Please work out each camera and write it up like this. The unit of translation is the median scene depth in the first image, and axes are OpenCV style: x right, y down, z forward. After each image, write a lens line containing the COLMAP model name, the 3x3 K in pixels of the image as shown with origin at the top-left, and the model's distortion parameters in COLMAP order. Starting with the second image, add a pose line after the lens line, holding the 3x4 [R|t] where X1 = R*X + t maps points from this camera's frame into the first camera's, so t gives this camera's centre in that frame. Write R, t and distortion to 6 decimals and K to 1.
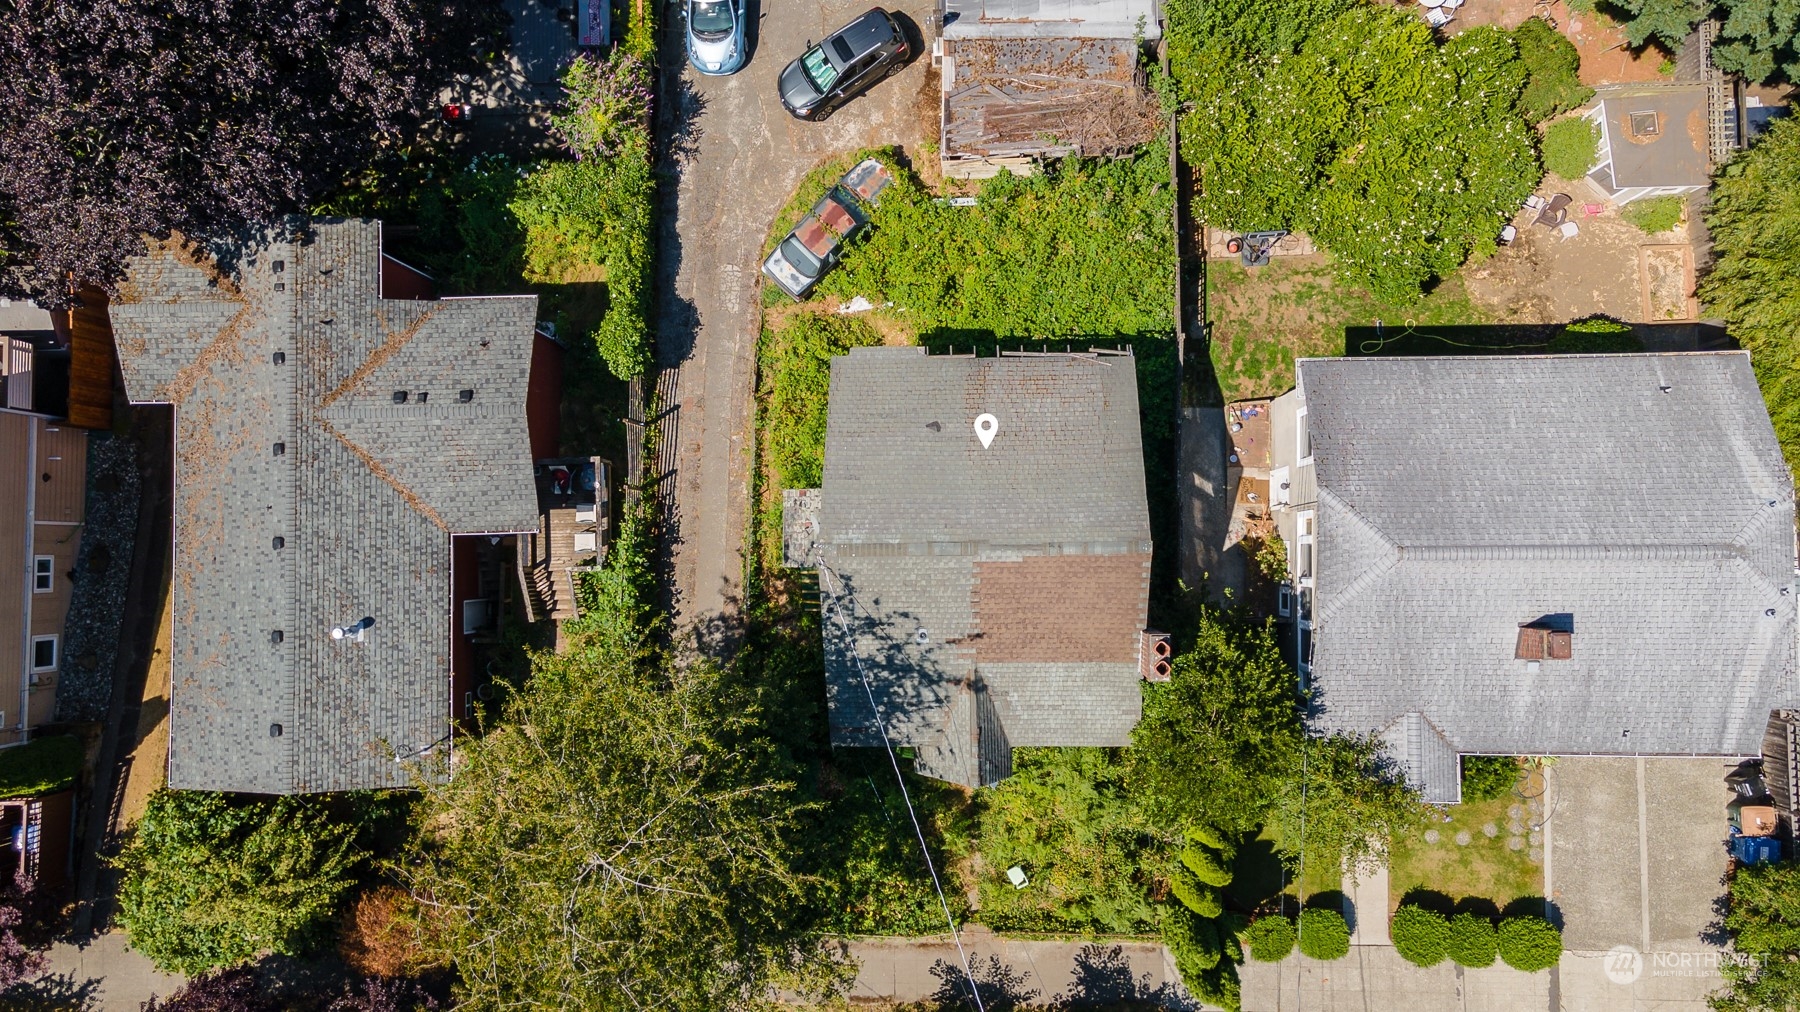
lens RADIAL K [[1325.2, 0, 908.3], [0, 1325.2, 476.2], [0, 0, 1]] dist [0.069095, -0.080401]
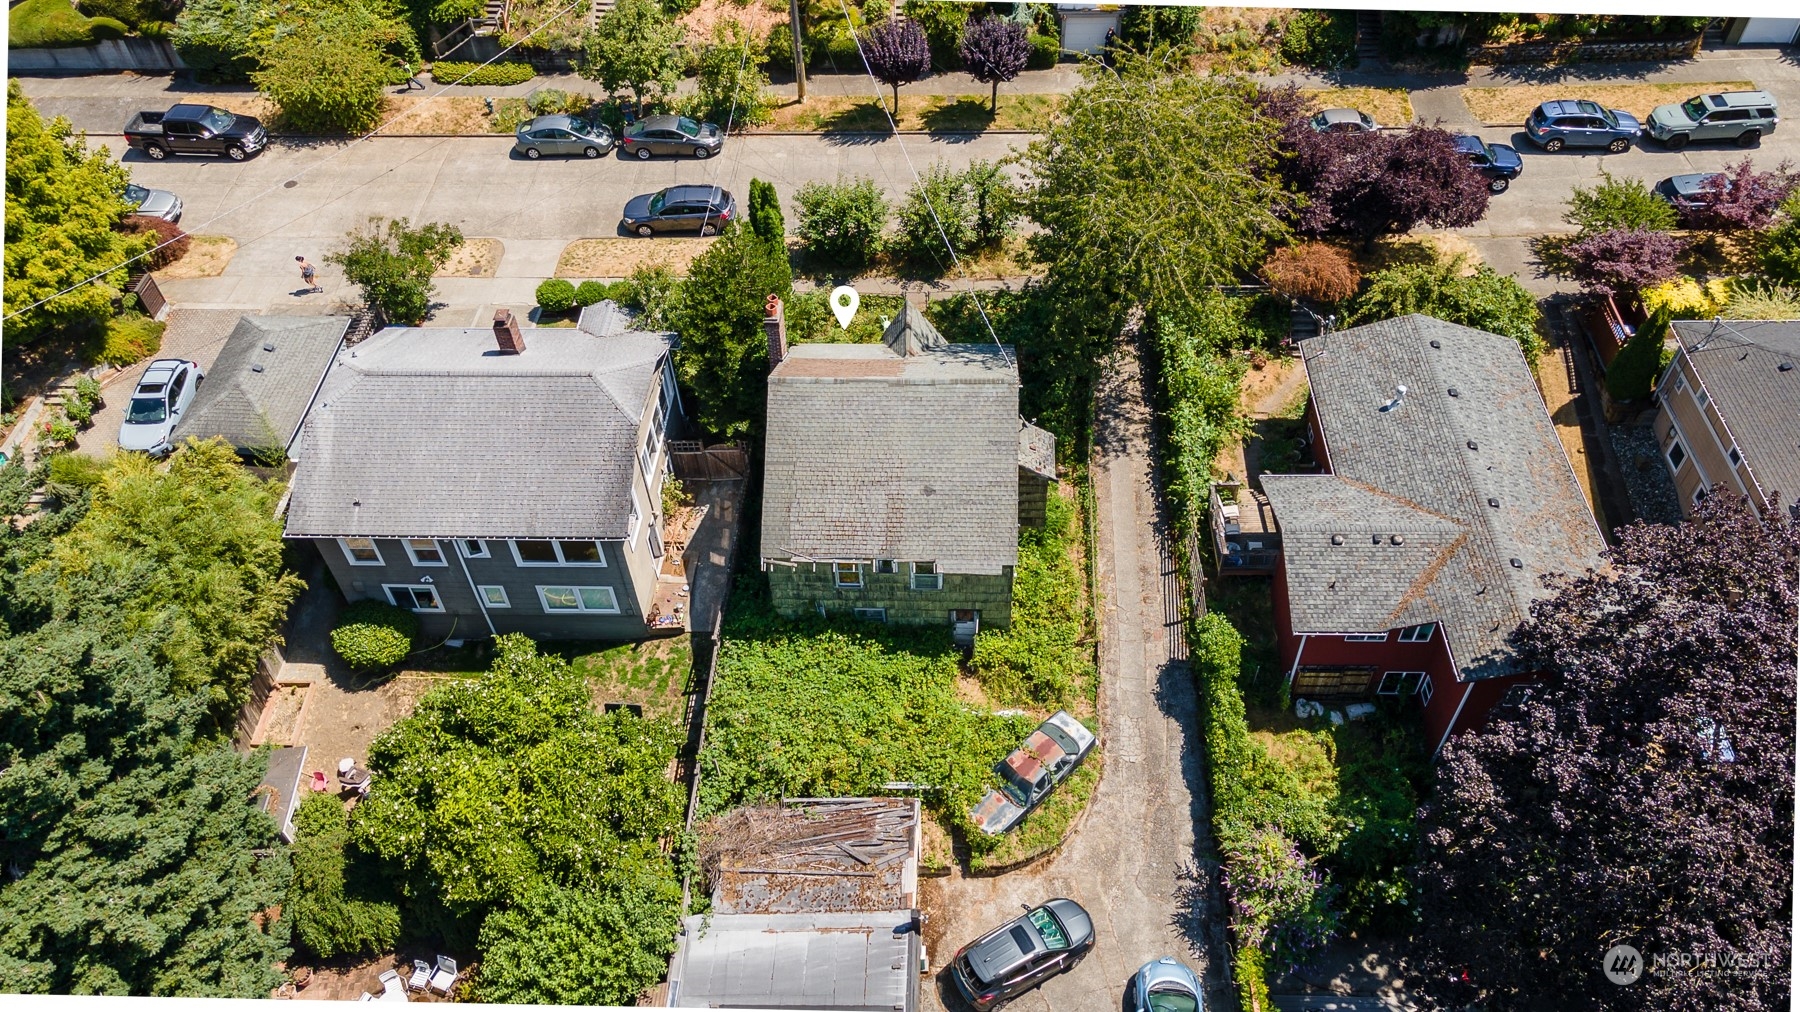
lens RADIAL K [[1325.2, 0, 908.3], [0, 1325.2, 476.2], [0, 0, 1]] dist [0.069095, -0.080401]
pose [[-0.996075, 0.016602, 0.086939, -0.059511], [0.051116, -0.693985, 0.718173, -0.807497], [0.072258, 0.719798, 0.690412, 0.131265]]
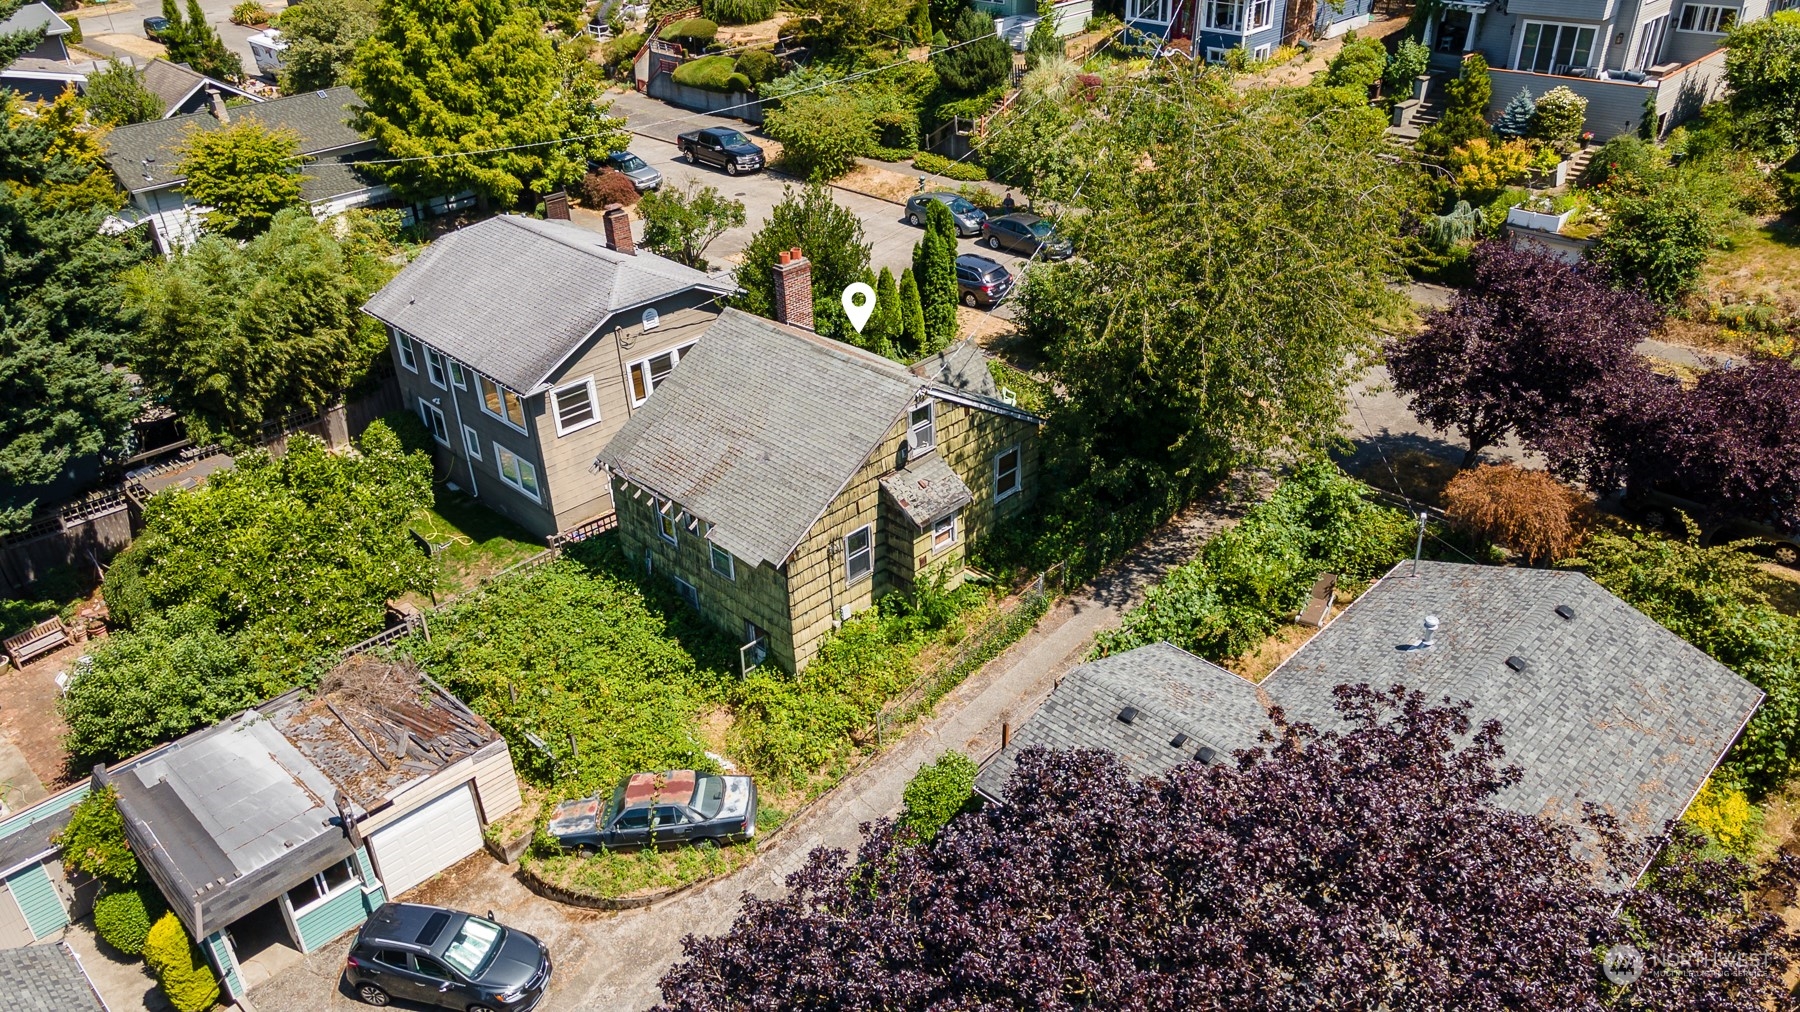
lens RADIAL K [[1325.2, 0, 908.3], [0, 1325.2, 476.2], [0, 0, 1]] dist [0.069095, -0.080401]
pose [[-0.693364, -0.280520, 0.663743, -0.655873], [0.719479, -0.320576, 0.616101, -0.528087], [0.039952, 0.904732, 0.424104, 0.518466]]
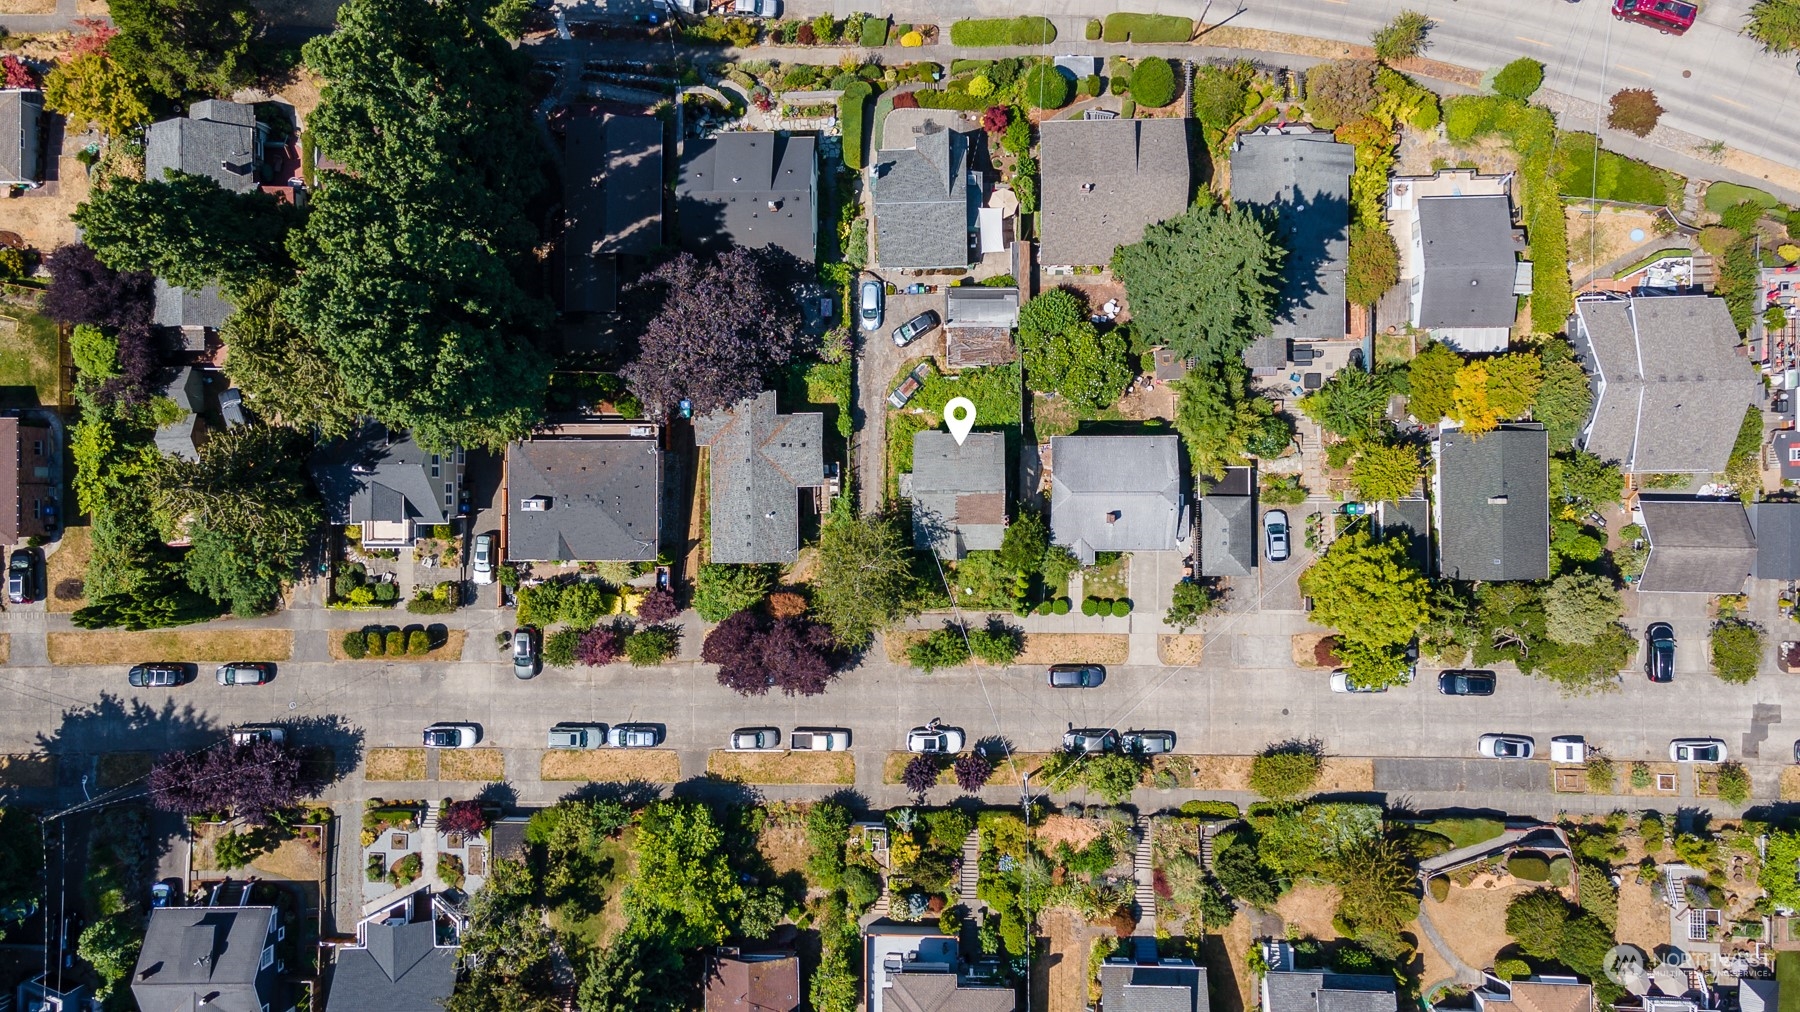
lens RADIAL K [[1325.2, 0, 908.3], [0, 1325.2, 476.2], [0, 0, 1]] dist [0.069095, -0.080401]
pose [[0.999955, 0.003695, 0.008736, -0.092655], [-0.004165, 0.998509, 0.054434, -0.152171], [-0.008522, -0.054468, 0.998479, -2.139984]]
